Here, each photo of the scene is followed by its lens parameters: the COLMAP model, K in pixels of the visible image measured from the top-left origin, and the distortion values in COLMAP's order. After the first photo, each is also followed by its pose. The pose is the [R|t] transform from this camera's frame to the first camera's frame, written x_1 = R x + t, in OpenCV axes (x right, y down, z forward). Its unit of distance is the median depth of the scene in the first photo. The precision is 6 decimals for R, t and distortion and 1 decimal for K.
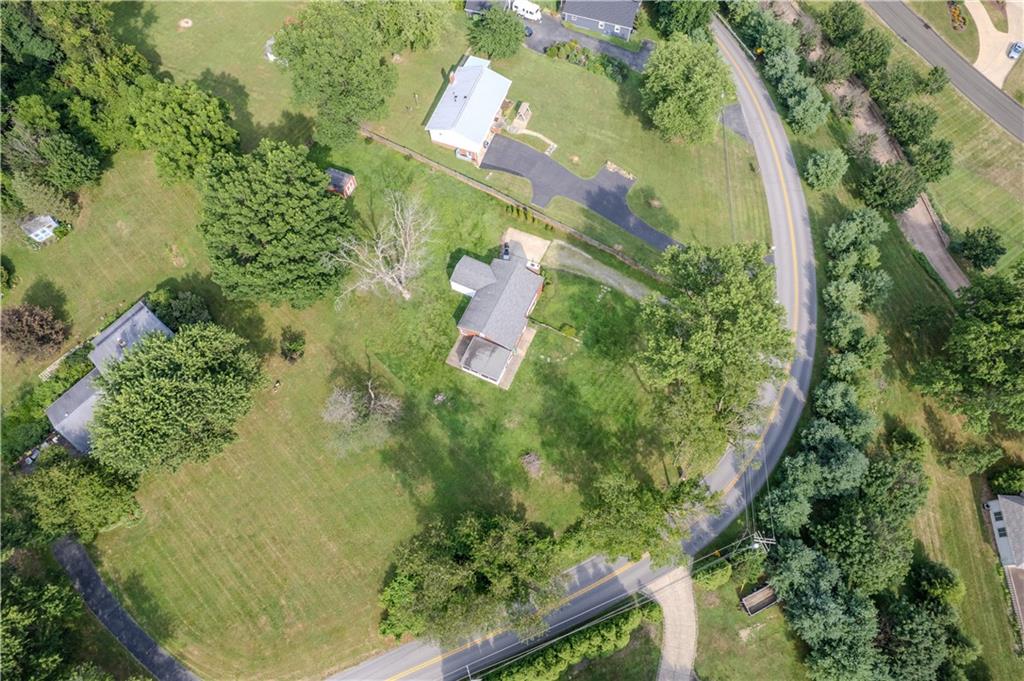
lens RADIAL K [[652.9, 0, 512.4], [0, 652.9, 340.7], [0, 0, 1]] dist [-0.065194, 0.053150]
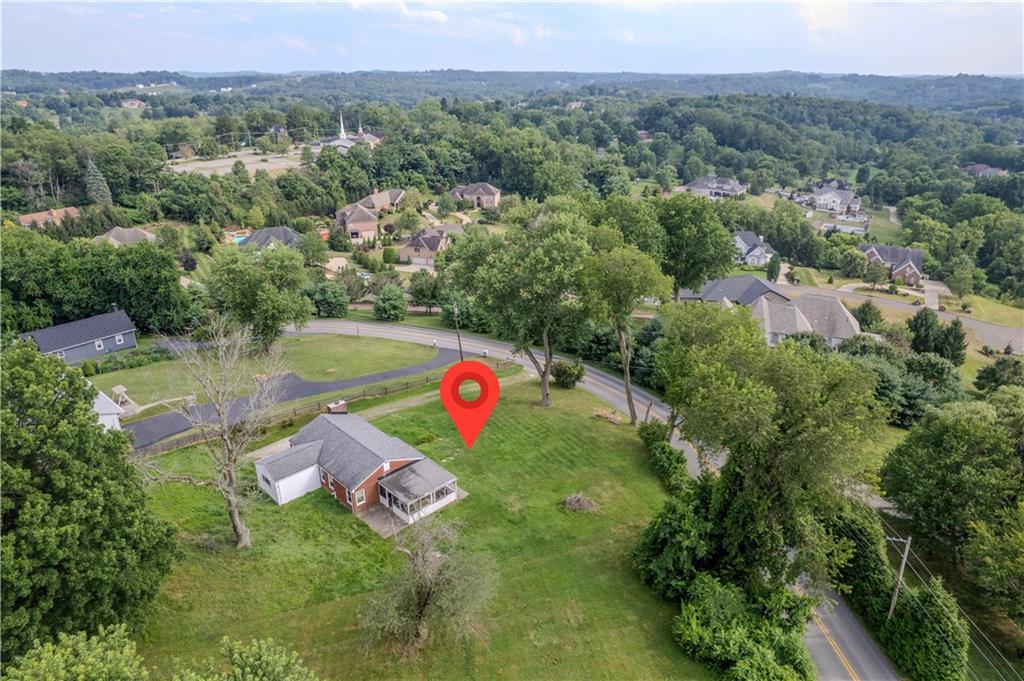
lens RADIAL K [[652.1, 0, 508.2], [0, 652.1, 340.4], [0, 0, 1]] dist [-0.058764, 0.049383]
pose [[0.359793, -0.351704, 0.864207, -0.534094], [0.857728, 0.489222, -0.157999, 0.140850], [-0.367220, 0.798101, 0.477686, 0.519178]]
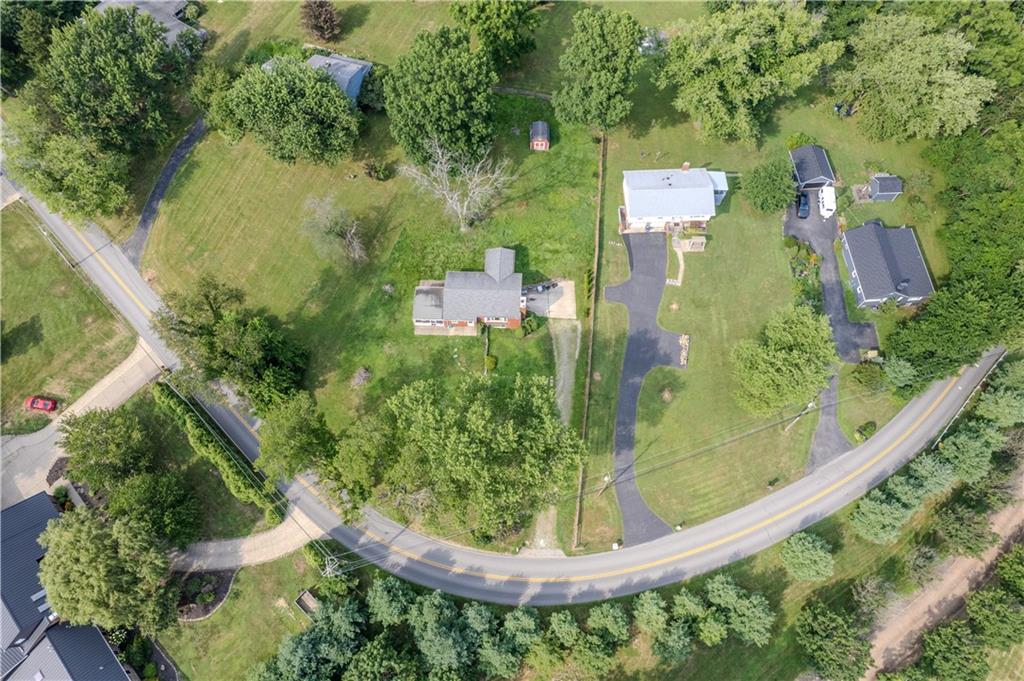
lens RADIAL K [[652.9, 0, 513.0], [0, 652.9, 345.0], [0, 0, 1]] dist [-0.065194, 0.053150]
pose [[0.388903, 0.849621, -0.356228, 0.481222], [-0.846281, 0.482269, 0.226329, -0.318669], [0.364092, 0.213449, 0.906574, 0.031024]]
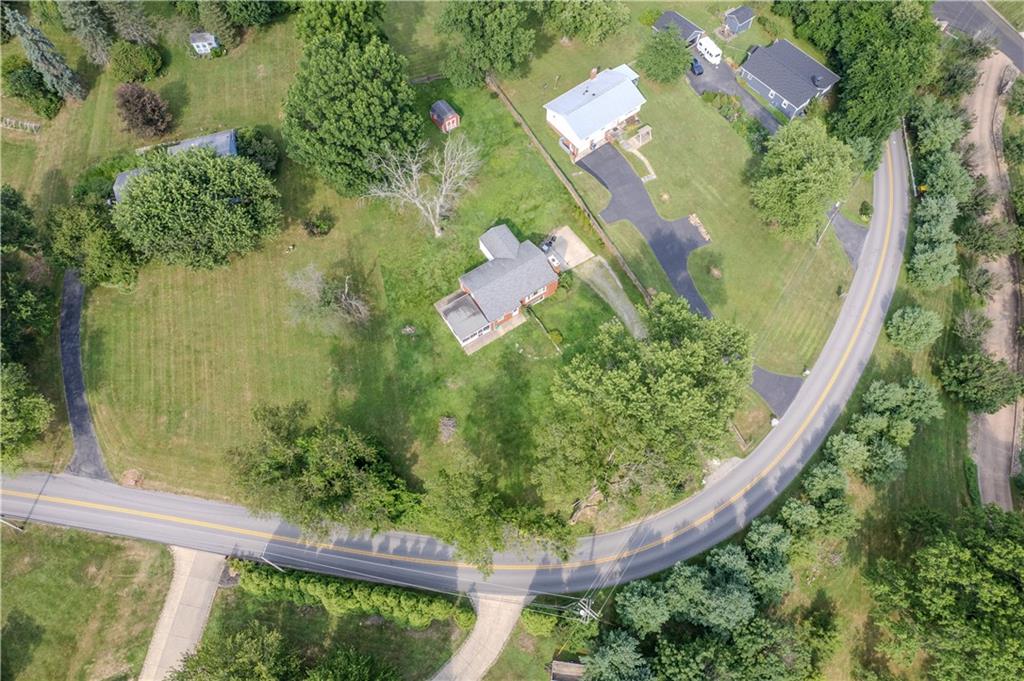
lens RADIAL K [[652.9, 0, 513.4], [0, 652.9, 343.5], [0, 0, 1]] dist [-0.065194, 0.053150]
pose [[0.851020, 0.478044, -0.217345, 0.262528], [-0.485764, 0.873861, 0.020013, 0.005616], [0.199497, 0.088547, 0.975890, 0.024825]]
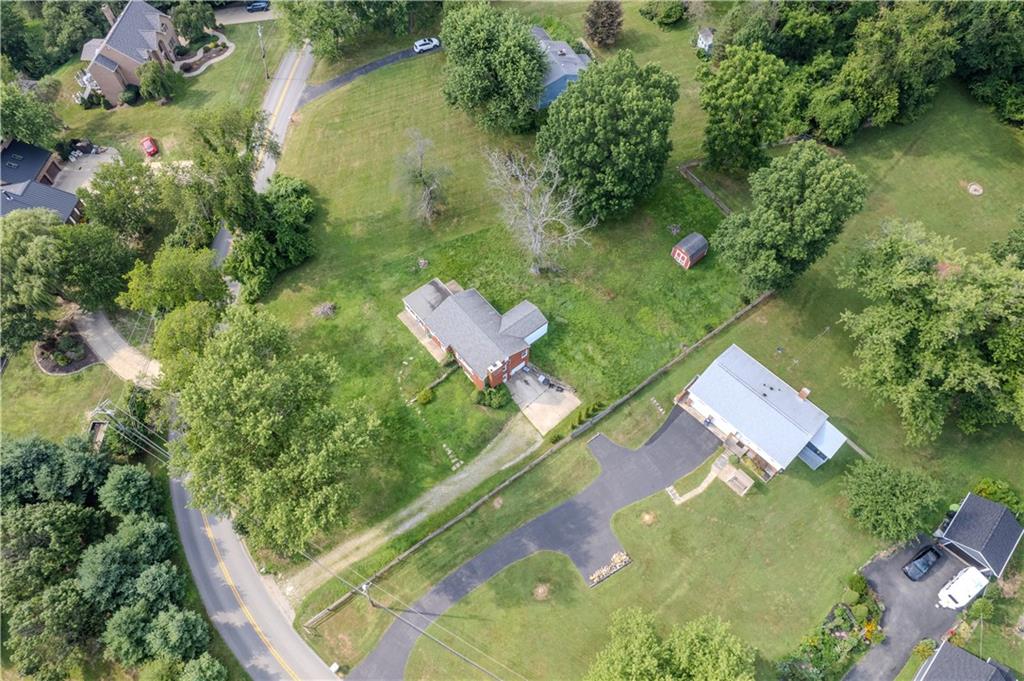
lens RADIAL K [[652.9, 0, 511.9], [0, 652.9, 346.9], [0, 0, 1]] dist [-0.065194, 0.053150]
pose [[-0.433497, 0.778586, -0.453745, 0.405882], [-0.826923, -0.143564, 0.543679, -0.617845], [0.358159, 0.610896, 0.706066, 0.385923]]
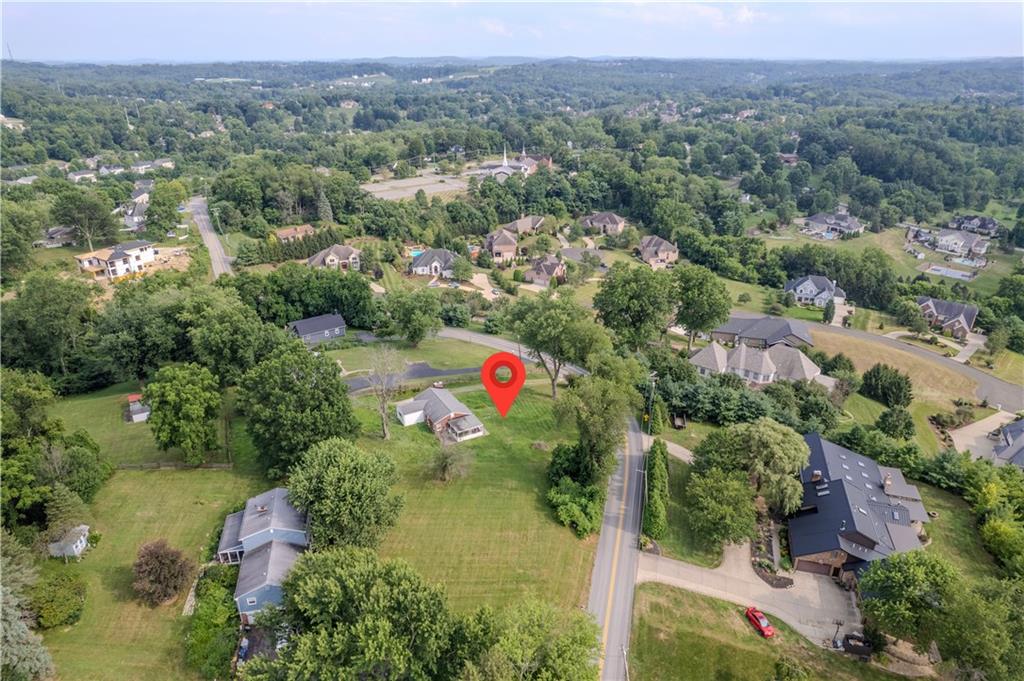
lens RADIAL K [[652.1, 0, 509.3], [0, 652.1, 339.4], [0, 0, 1]] dist [-0.058764, 0.049383]
pose [[0.597781, -0.318105, 0.735844, -0.982866], [0.737634, 0.577712, -0.349491, 0.493588], [-0.313932, 0.751703, 0.579991, -0.017711]]
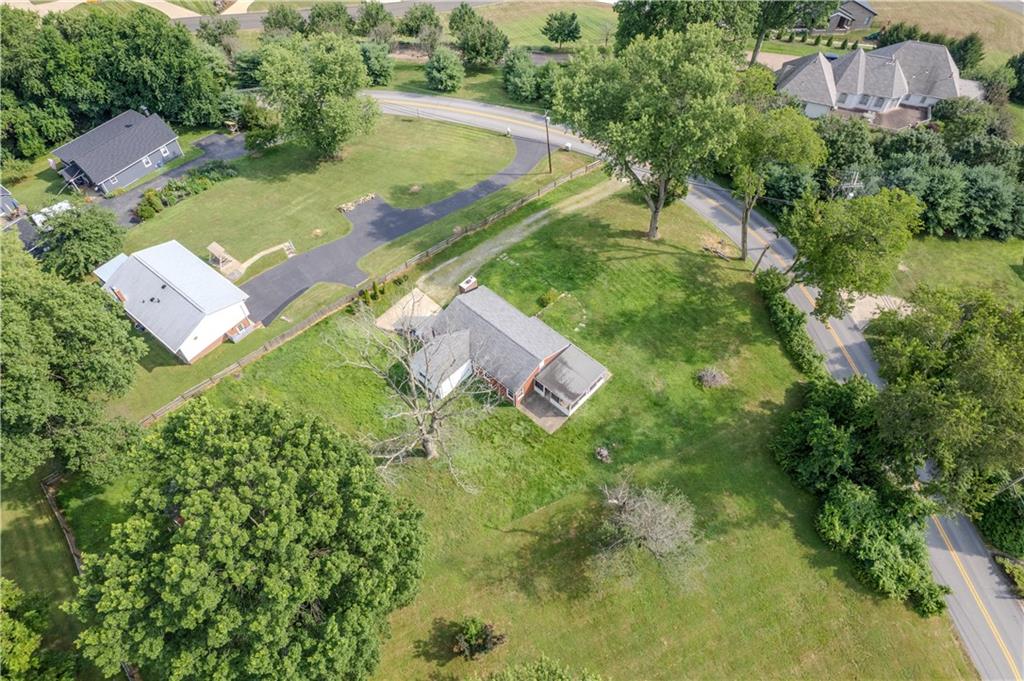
lens RADIAL K [[652.9, 0, 509.4], [0, 652.9, 339.9], [0, 0, 1]] dist [-0.065194, 0.053150]
pose [[0.312736, -0.760559, 0.568987, -0.439770], [0.877394, 0.460774, 0.133665, -0.147043], [-0.363834, 0.457424, 0.811411, 0.414704]]
